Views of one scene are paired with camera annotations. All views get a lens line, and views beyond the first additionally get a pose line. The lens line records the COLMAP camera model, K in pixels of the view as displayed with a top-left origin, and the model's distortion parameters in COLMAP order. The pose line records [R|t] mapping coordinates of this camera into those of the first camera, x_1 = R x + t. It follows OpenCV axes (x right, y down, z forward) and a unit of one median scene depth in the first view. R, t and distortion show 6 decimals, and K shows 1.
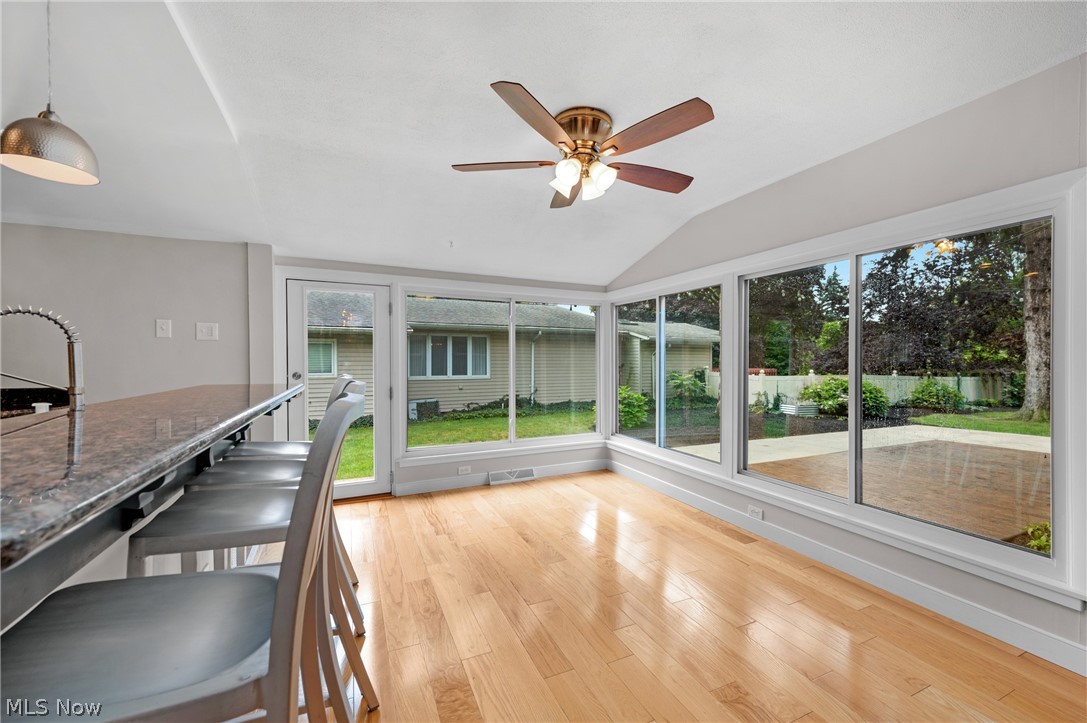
lens RADIAL K [[427.7, 0, 560.8], [0, 427.7, 360.5], [0, 0, 1]] dist [0.013857, -0.003462]
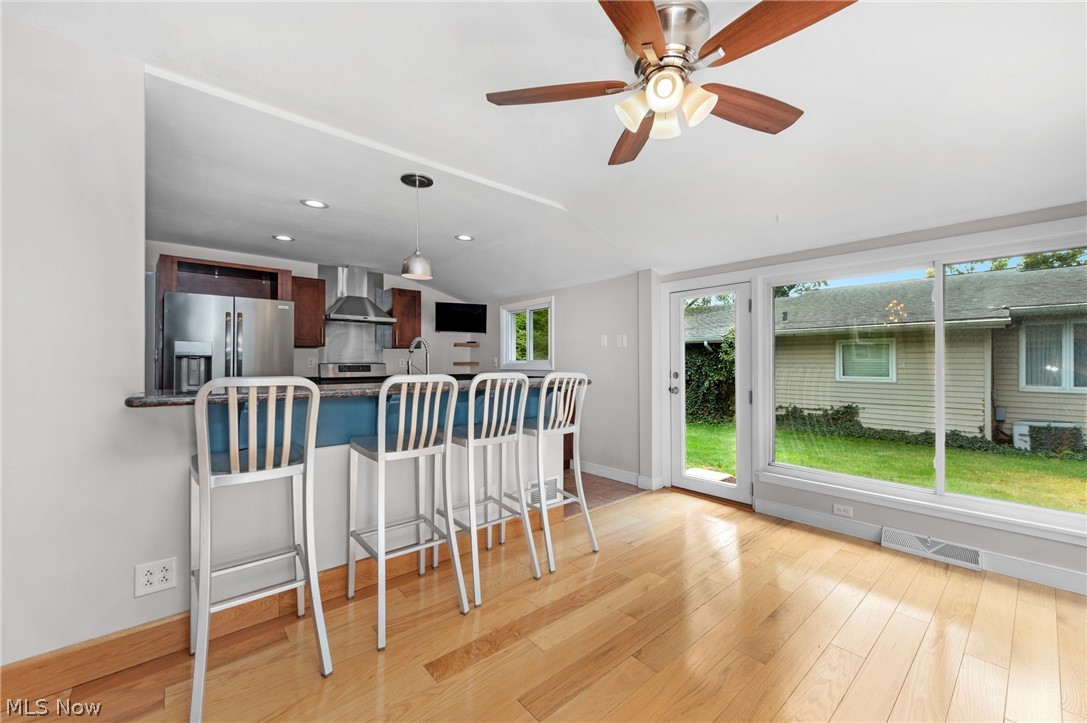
lens RADIAL K [[427.7, 0, 557.0], [0, 427.7, 360.3], [0, 0, 1]] dist [0.013857, -0.003462]
pose [[0.282957, -0.008457, -0.959095, 0.348128], [0.001151, 0.999963, -0.008478, 0.003834], [0.959132, 0.001295, 0.282957, 0.319122]]
